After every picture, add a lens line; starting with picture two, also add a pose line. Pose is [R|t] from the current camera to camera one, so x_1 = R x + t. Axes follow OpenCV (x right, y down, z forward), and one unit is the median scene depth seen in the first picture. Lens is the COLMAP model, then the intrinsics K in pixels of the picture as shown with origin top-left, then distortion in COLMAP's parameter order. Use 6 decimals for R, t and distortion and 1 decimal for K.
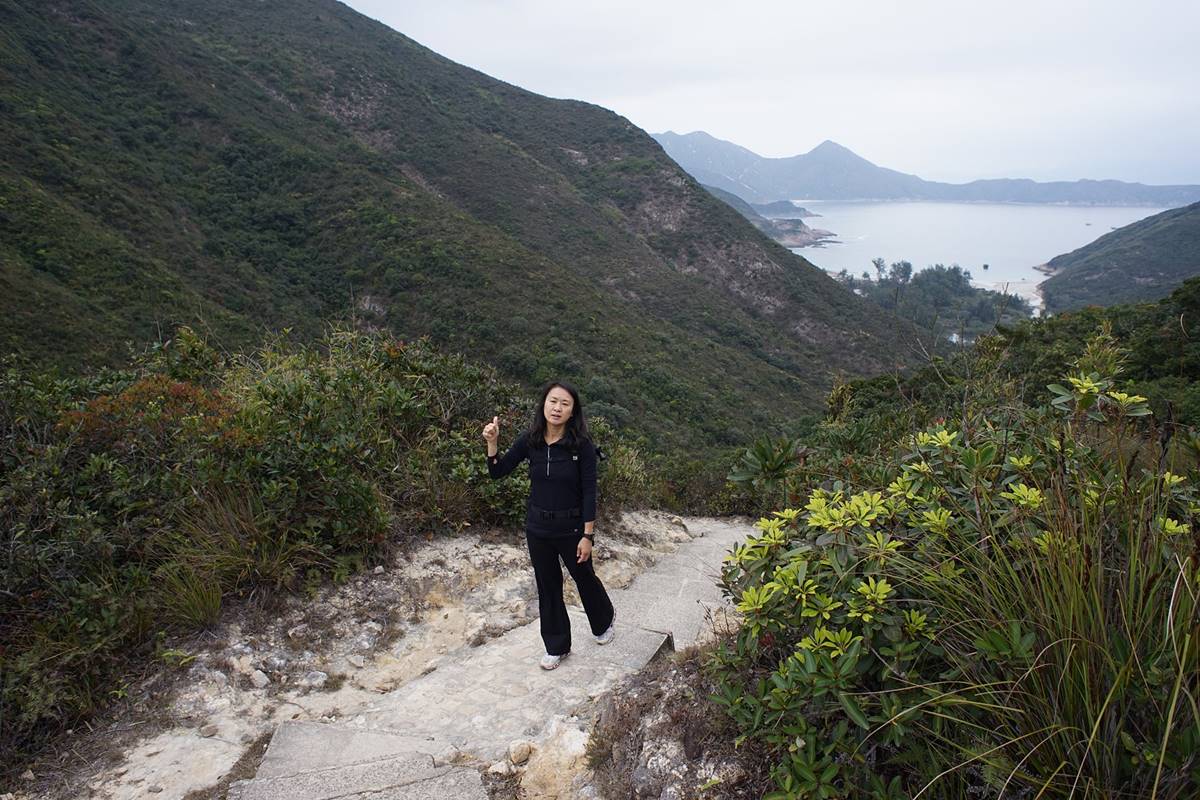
lens RADIAL K [[823.5, 0, 594.5], [0, 823.5, 403.2], [0, 0, 1]] dist [-0.086975, 0.069641]
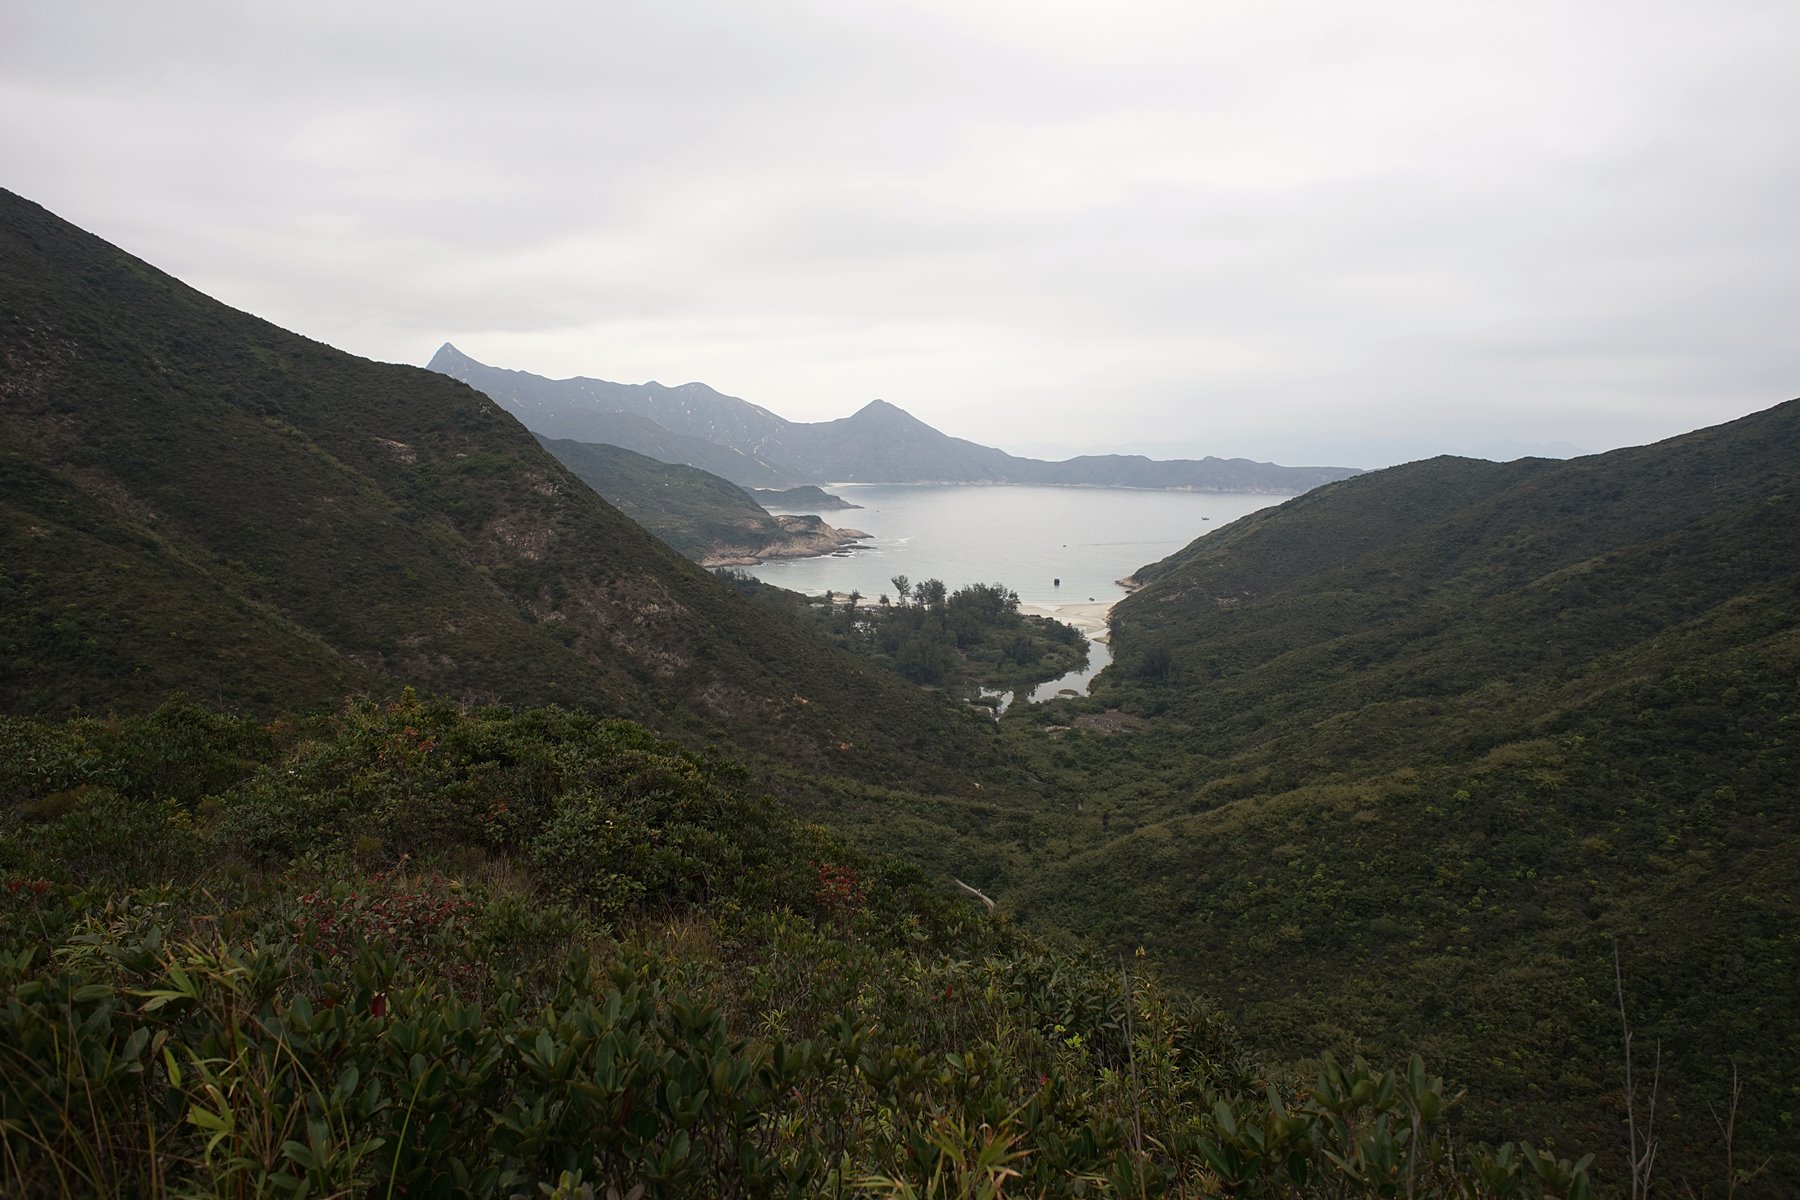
lens RADIAL K [[1235.3, 0, 916.6], [0, 1235.3, 596.6], [0, 0, 1]] dist [-0.086975, 0.069641]
pose [[0.960856, -0.013425, 0.276724, 0.125107], [0.053365, 0.989089, -0.137312, -0.019497], [-0.271862, 0.146704, 0.951088, -0.082838]]
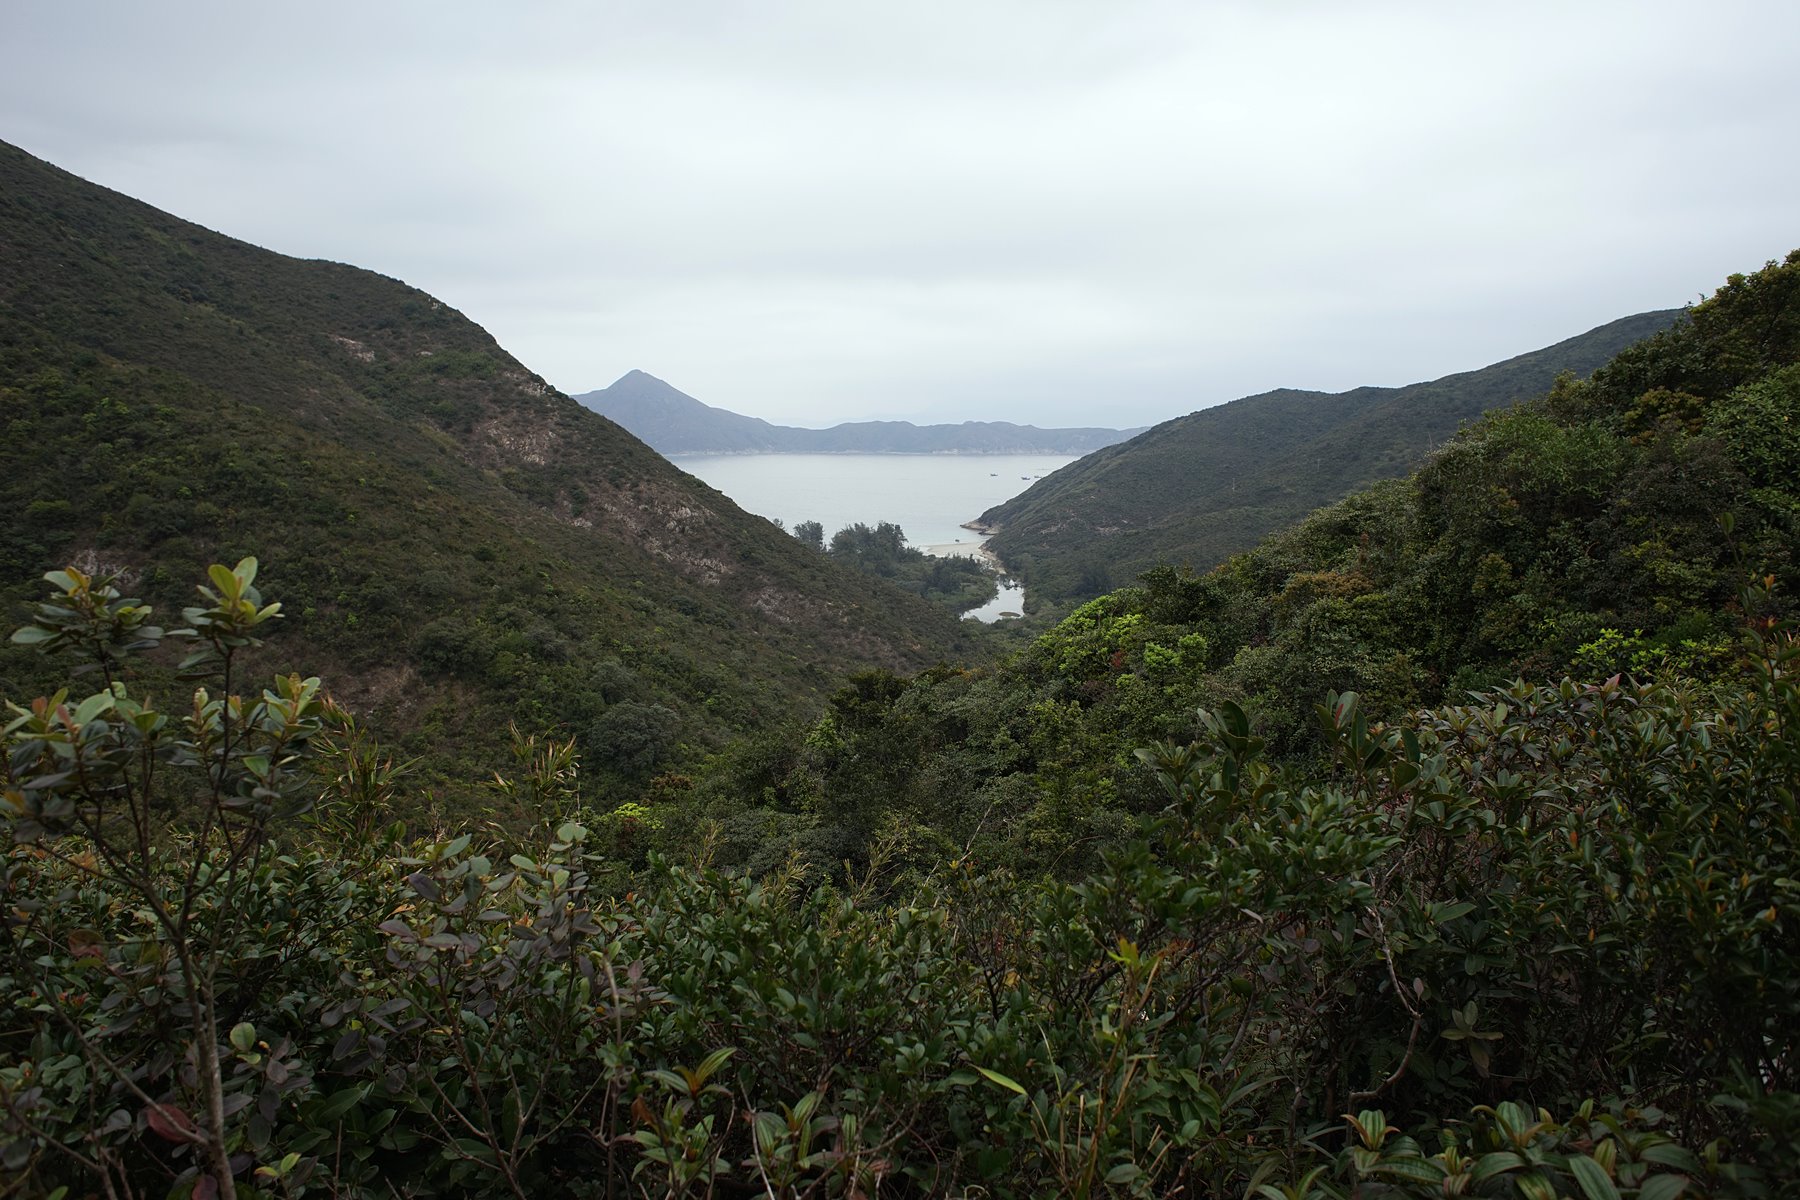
lens RADIAL K [[1235.3, 0, 912.7], [0, 1235.3, 595.8], [0, 0, 1]] dist [-0.086975, 0.069641]
pose [[0.876940, -0.061992, 0.476586, -0.109553], [0.125864, 0.986659, -0.103255, 0.019057], [-0.463827, 0.150534, 0.873043, 0.081872]]
